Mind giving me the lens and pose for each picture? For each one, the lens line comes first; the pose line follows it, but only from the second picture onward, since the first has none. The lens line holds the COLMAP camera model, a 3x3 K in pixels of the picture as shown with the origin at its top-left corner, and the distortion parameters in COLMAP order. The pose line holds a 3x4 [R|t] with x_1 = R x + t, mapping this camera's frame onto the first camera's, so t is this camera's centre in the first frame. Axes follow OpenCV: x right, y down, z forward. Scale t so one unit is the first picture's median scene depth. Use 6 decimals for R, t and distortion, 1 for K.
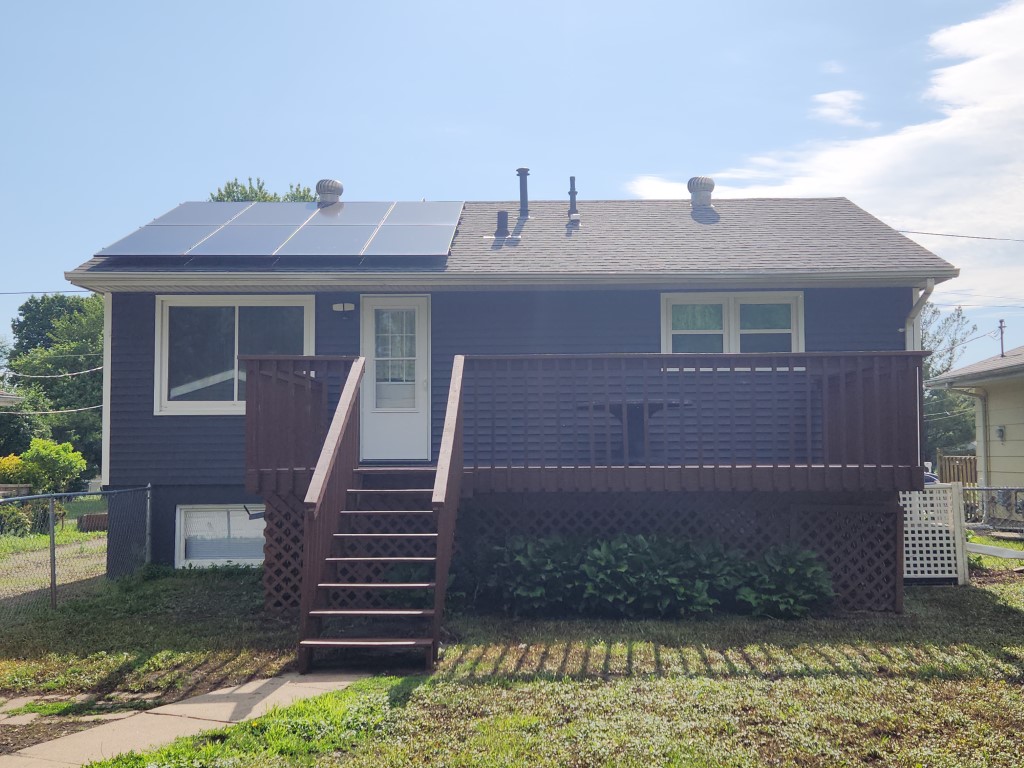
lens RADIAL K [[1031.3, 0, 512.0], [0, 1031.3, 384.0], [0, 0, 1]] dist [0.080257, -0.007383]
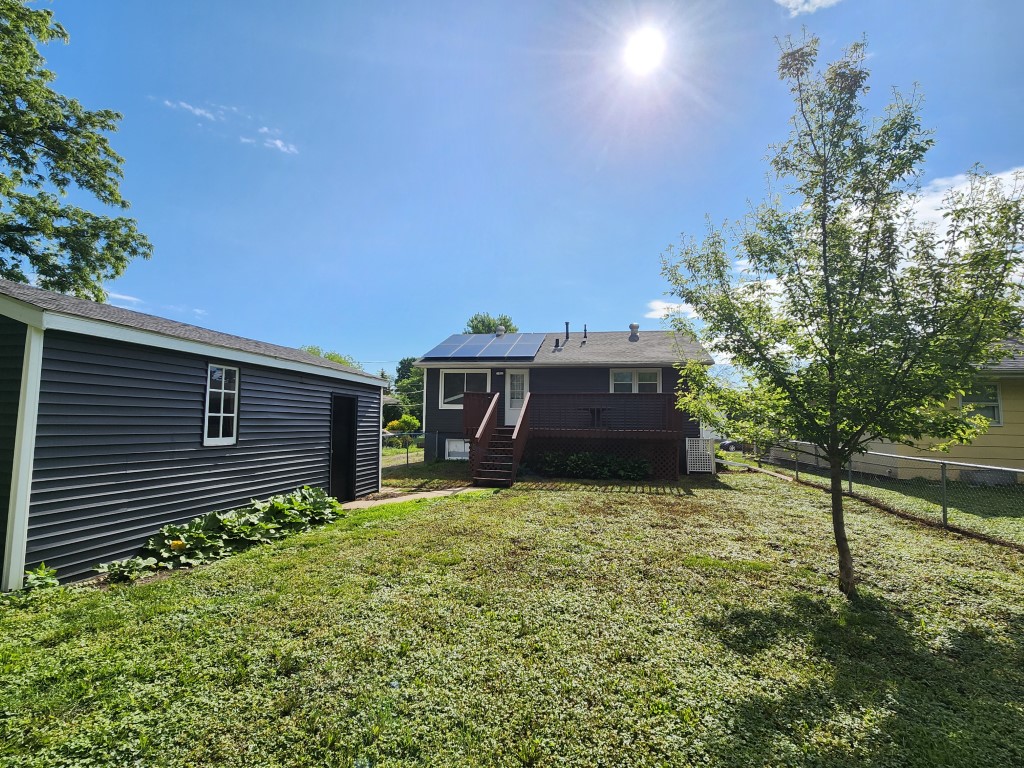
lens RADIAL K [[412.7, 0, 512.0], [0, 412.7, 384.0], [0, 0, 1]] dist [-0.000994, -0.000917]
pose [[0.985365, 0.006566, -0.170330, 0.071863], [-0.011383, 0.999562, -0.027318, -0.012106], [0.170076, 0.028857, 0.985008, -0.154278]]
